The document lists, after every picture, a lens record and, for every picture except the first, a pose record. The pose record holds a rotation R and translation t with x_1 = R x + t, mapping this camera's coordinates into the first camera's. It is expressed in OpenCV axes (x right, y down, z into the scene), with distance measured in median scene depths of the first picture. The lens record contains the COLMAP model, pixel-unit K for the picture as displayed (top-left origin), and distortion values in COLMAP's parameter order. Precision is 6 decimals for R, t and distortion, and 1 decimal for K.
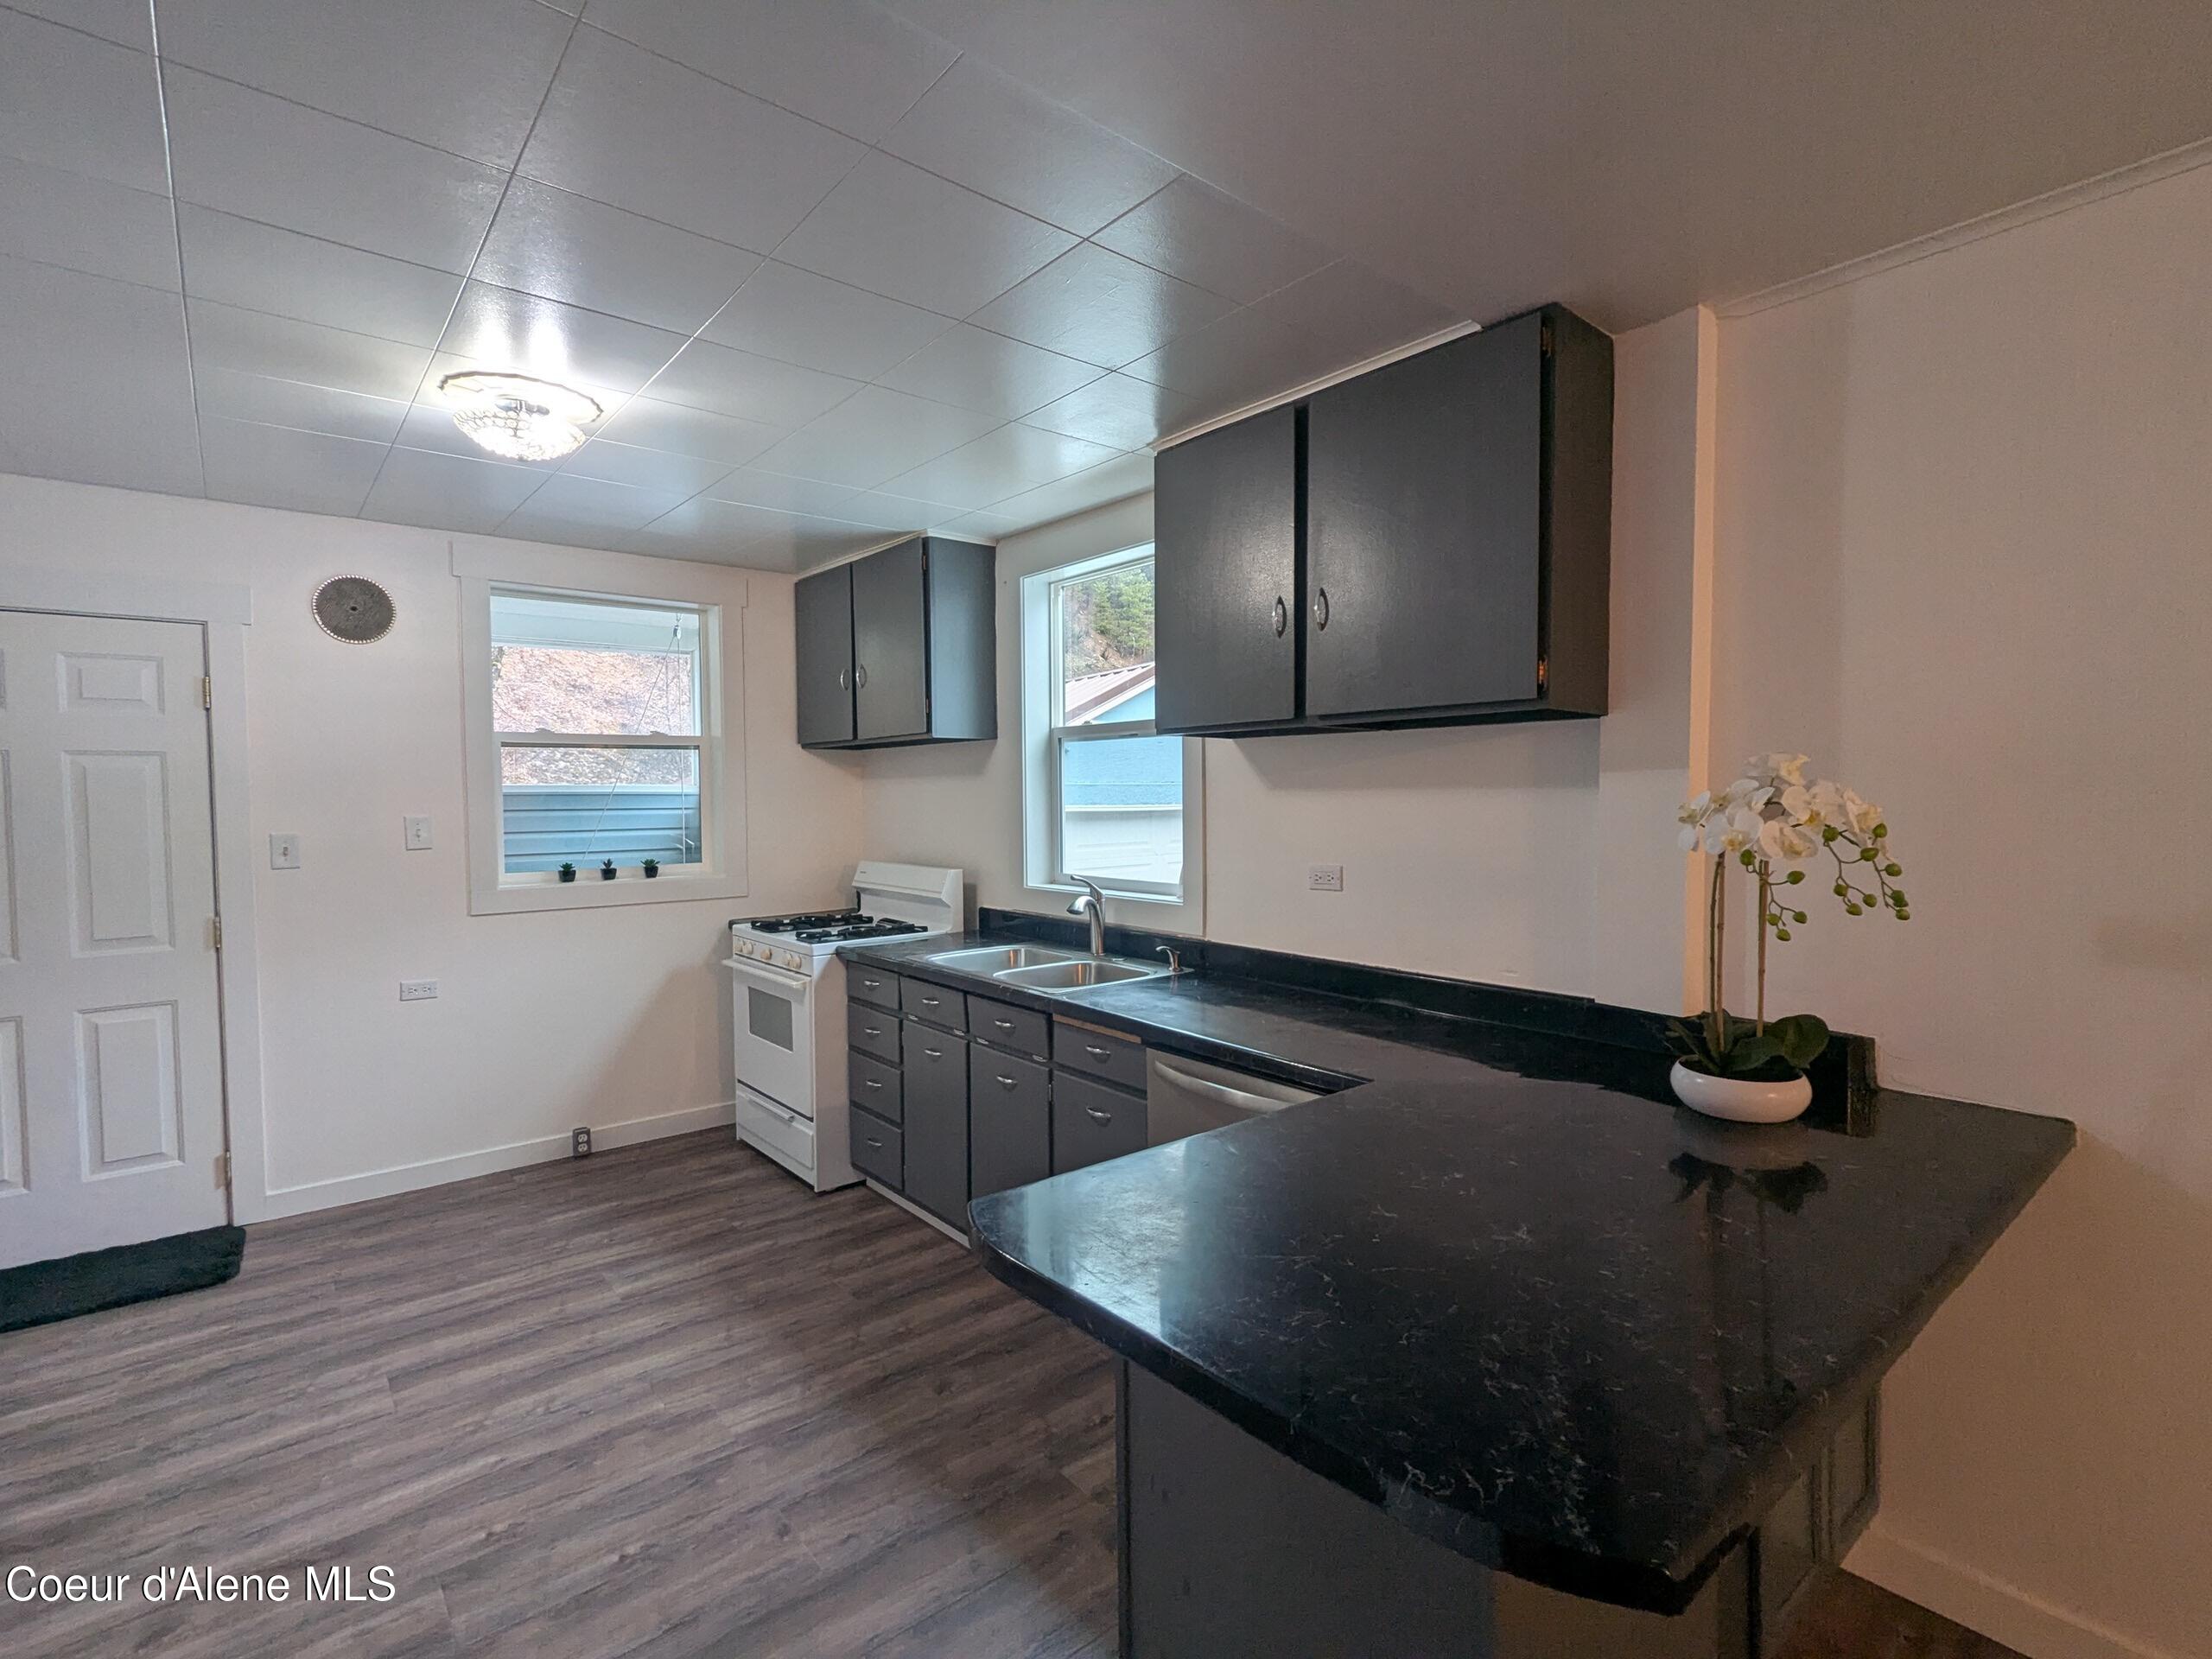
lens RADIAL K [[1046.5, 0, 1106.0], [0, 1046.5, 829.5], [0, 0, 1]] dist [0.002990, 0.001511]
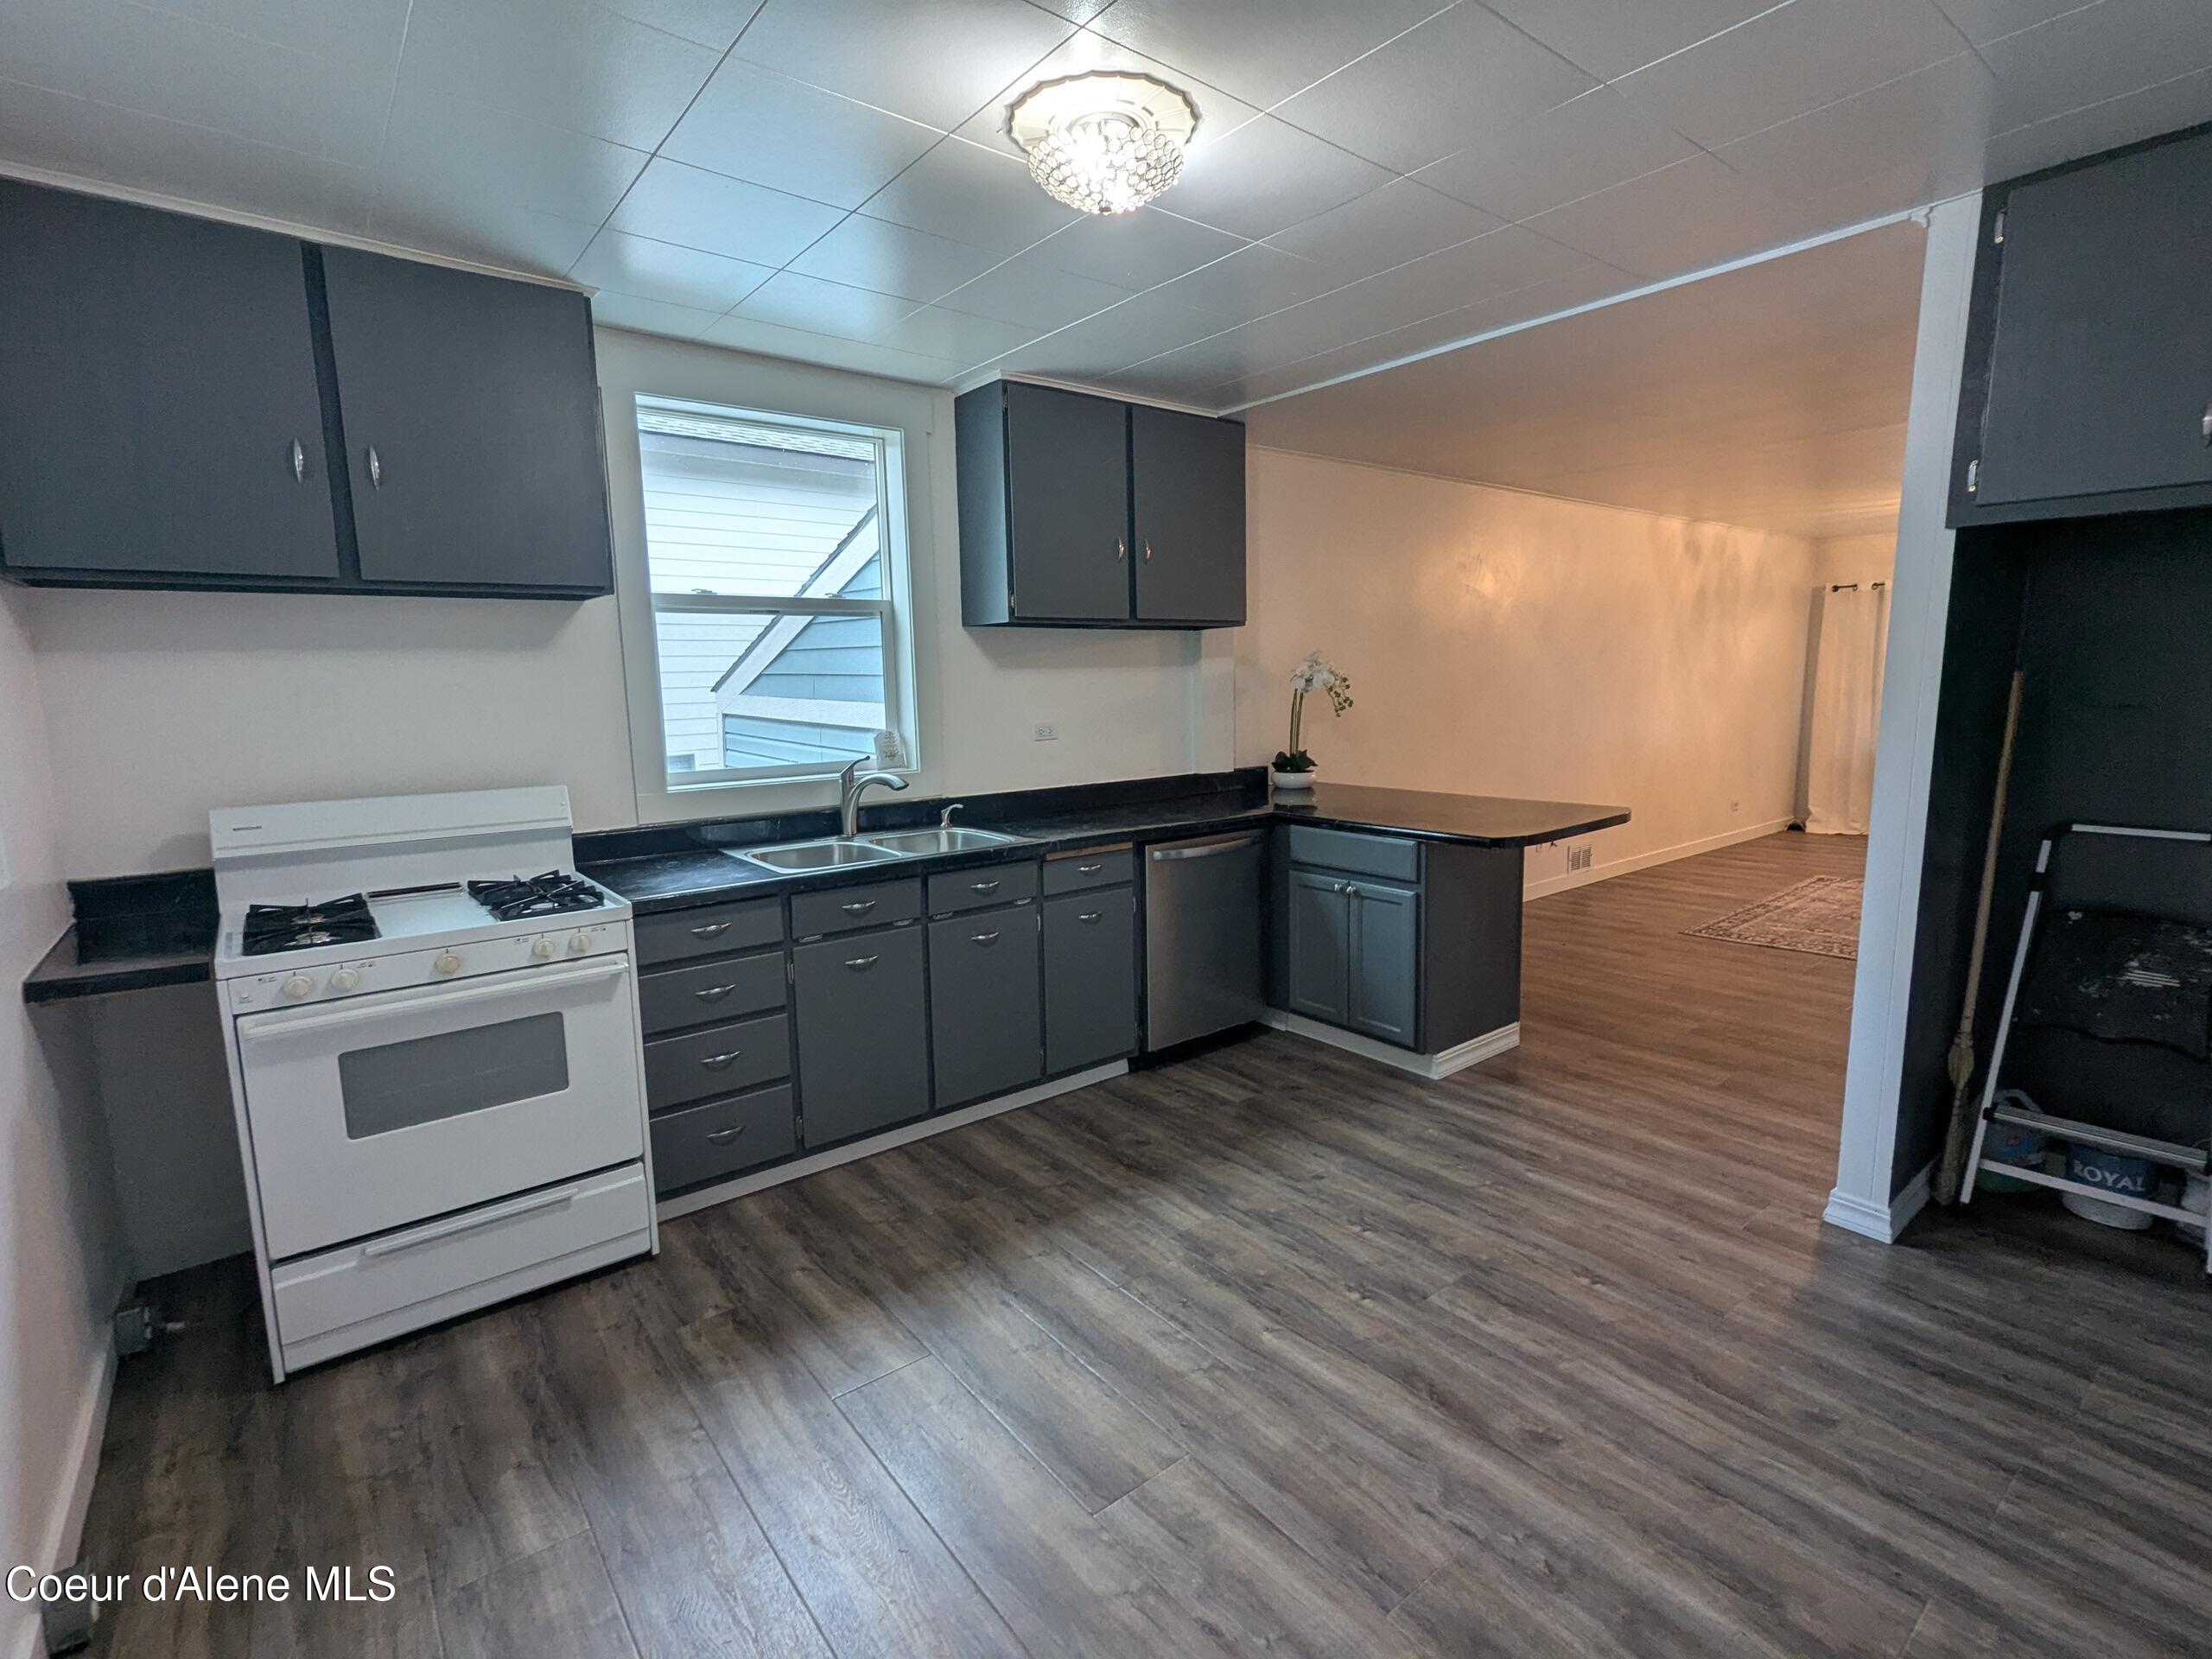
lens RADIAL K [[1035.7, 0, 1103.2], [0, 1035.7, 820.9], [0, 0, 1]] dist [-0.000518, -0.000251]
pose [[0.028827, -0.135043, 0.990420, -1.051118], [0.052385, 0.989675, 0.133417, -0.014639], [-0.998211, 0.048038, 0.035604, 0.772416]]
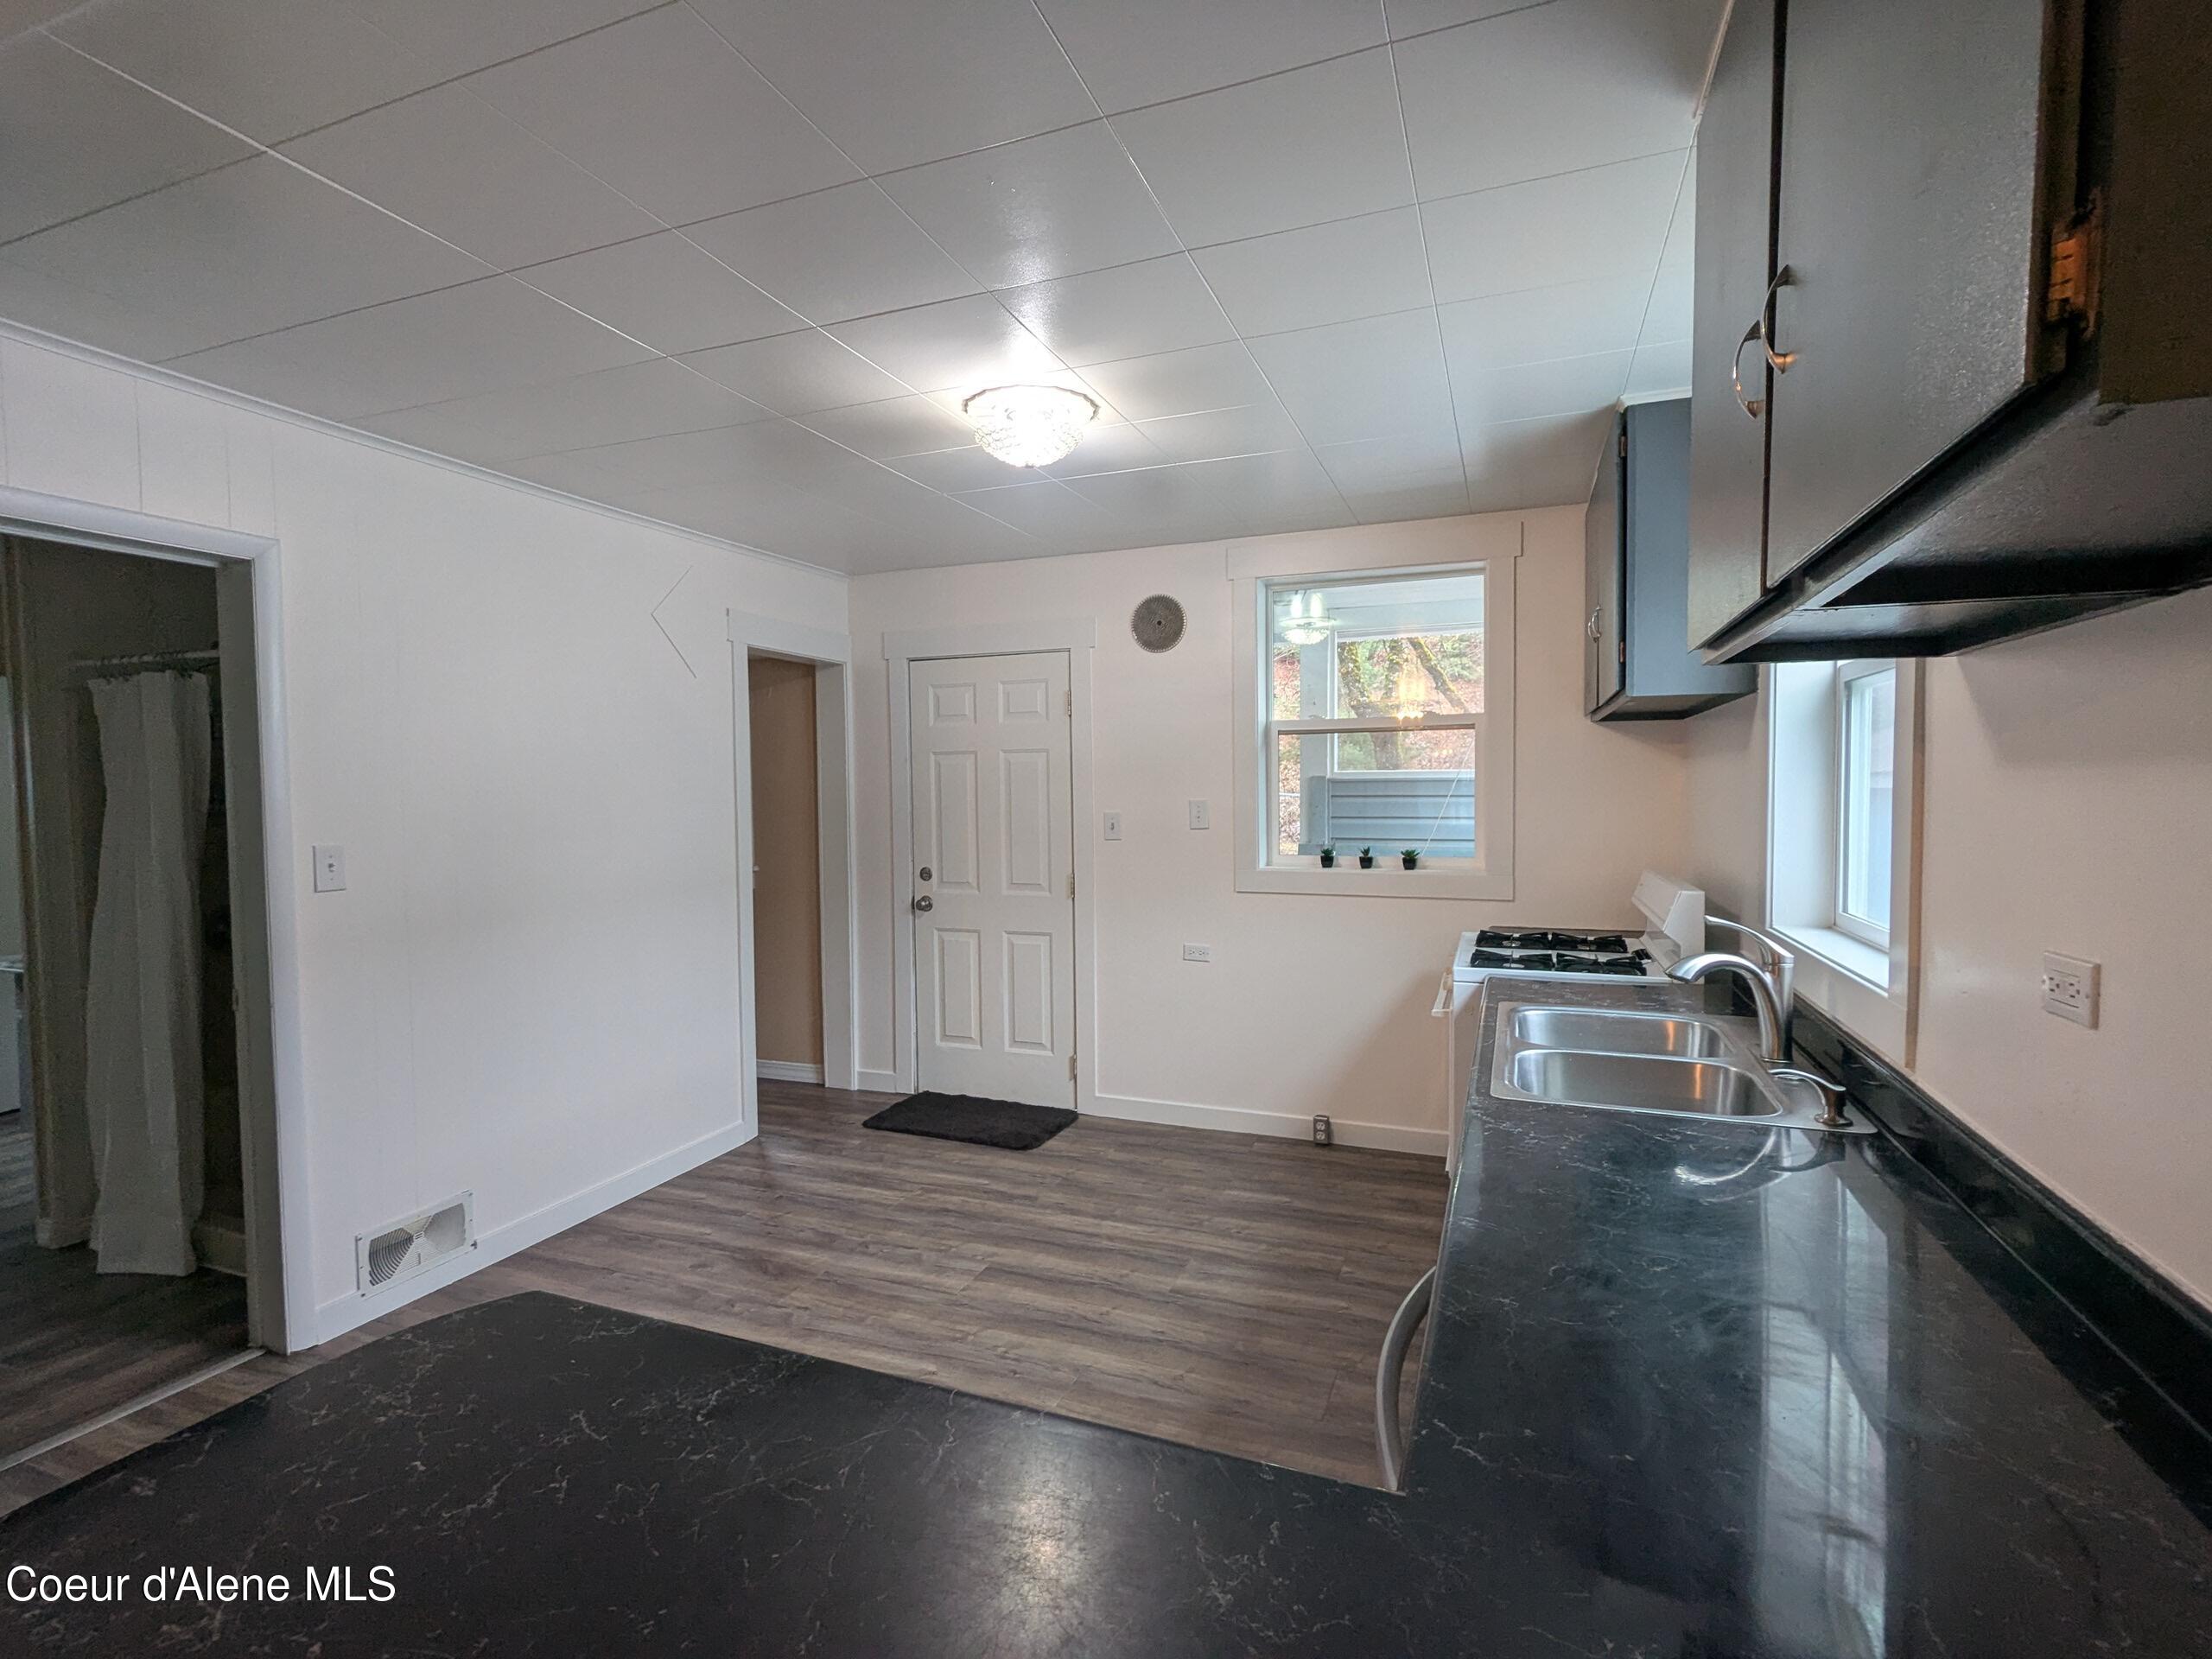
lens RADIAL K [[1048.2, 0, 1104.8], [0, 1048.2, 823.5], [0, 0, 1]] dist [0.000780, 0.000835]
pose [[0.481795, 0.034774, -0.875594, 0.332944], [-0.027980, 0.999313, 0.024292, -0.013075], [0.875837, 0.012796, 0.482437, 0.430672]]
